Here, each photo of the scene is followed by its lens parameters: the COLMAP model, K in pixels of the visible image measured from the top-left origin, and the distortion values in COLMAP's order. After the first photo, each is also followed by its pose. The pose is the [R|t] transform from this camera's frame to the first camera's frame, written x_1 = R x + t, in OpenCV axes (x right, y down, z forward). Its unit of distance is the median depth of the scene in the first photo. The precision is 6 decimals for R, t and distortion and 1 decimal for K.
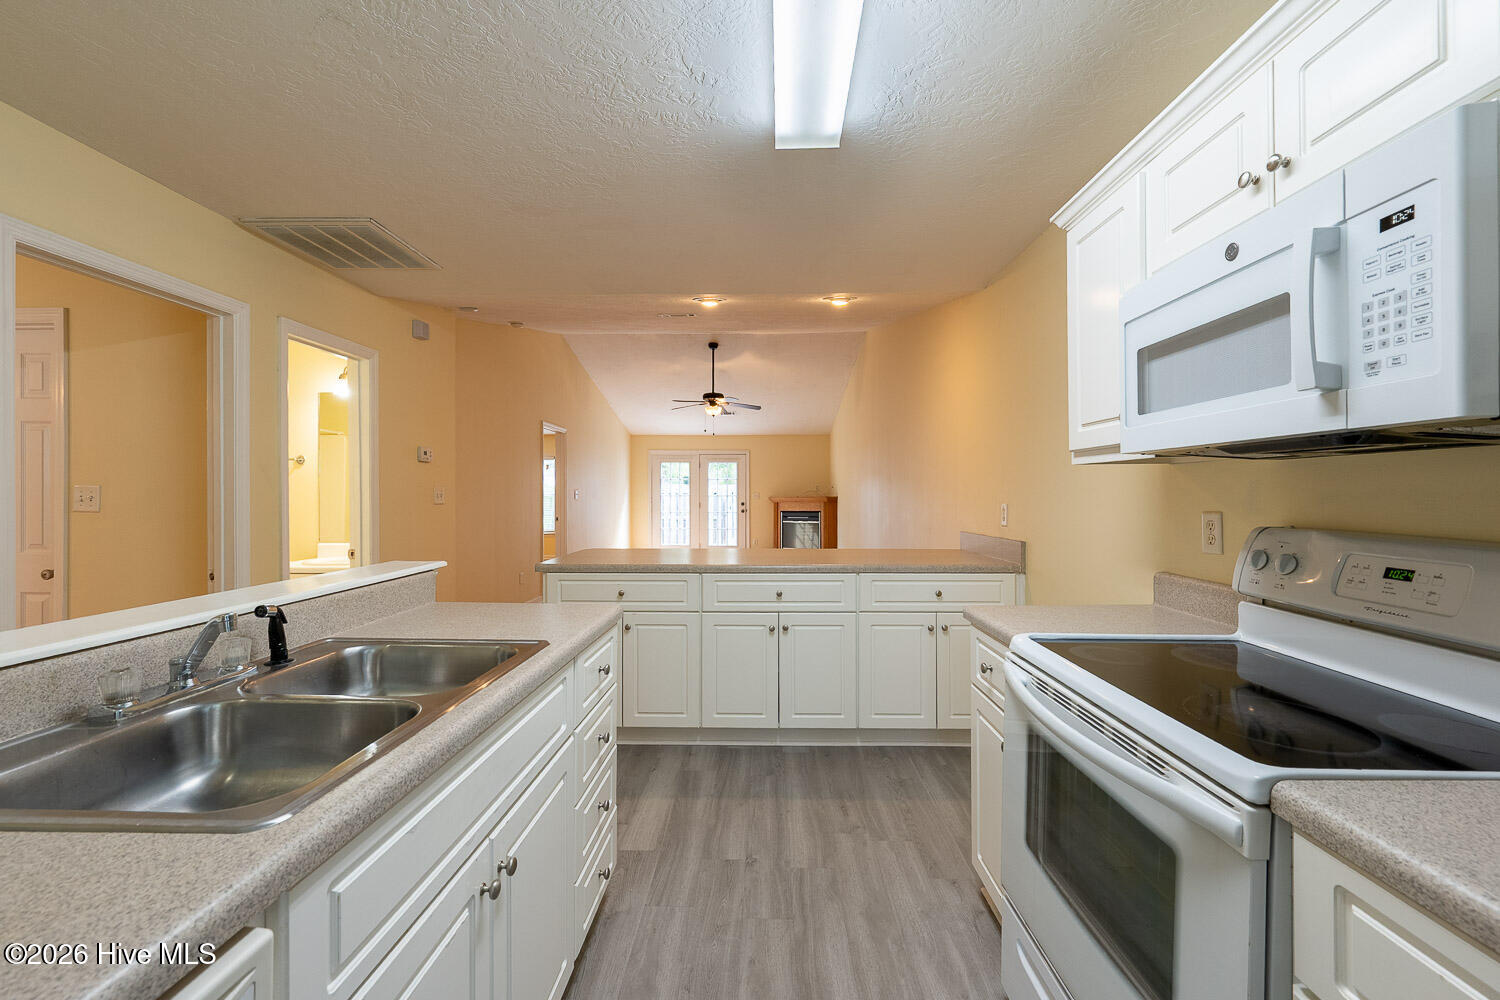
lens RADIAL K [[623.8, 0, 761.0], [0, 623.8, 505.0], [0, 0, 1]] dist [-0.015840, -0.000143]
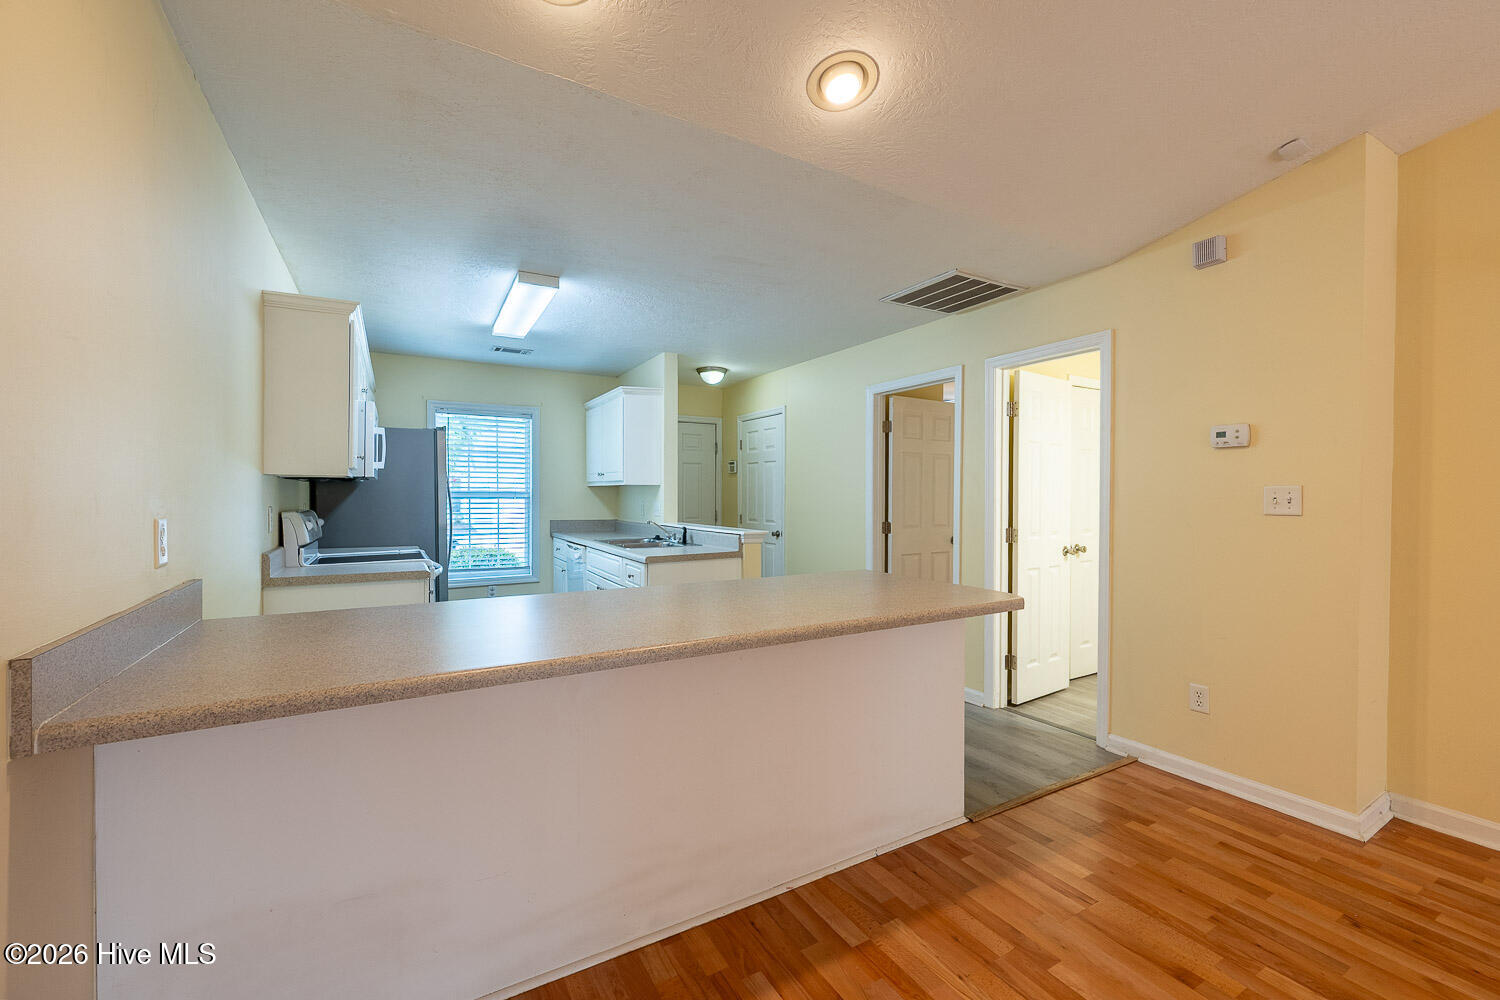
lens RADIAL K [[623.8, 0, 755.2], [0, 623.8, 506.4], [0, 0, 1]] dist [-0.015840, -0.000143]
pose [[-0.864761, 0.008182, -0.502117, 0.105742], [-0.008202, 0.999504, 0.030412, -0.011626], [0.502117, 0.030417, -0.864265, 0.674781]]
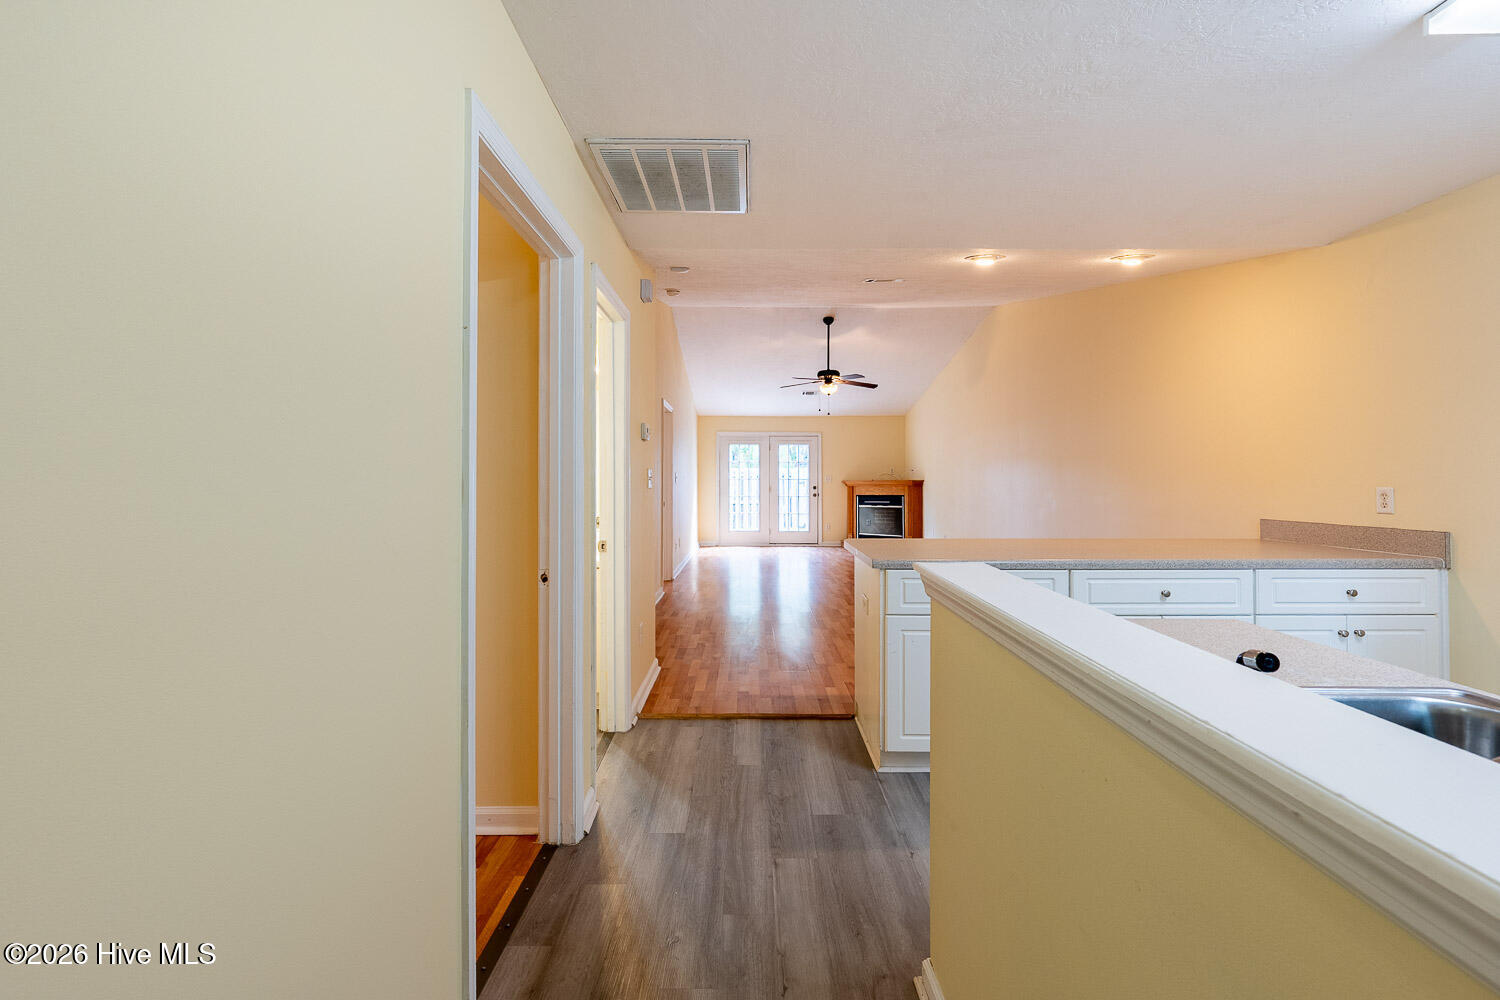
lens RADIAL K [[623.8, 0, 740.4], [0, 623.8, 475.4], [0, 0, 1]] dist [-0.015840, -0.000143]
pose [[0.999999, 0.000529, 0.001409, -0.208753], [-0.000499, 0.999769, -0.021467, -0.000083], [-0.001420, 0.021466, 0.999769, 0.059021]]
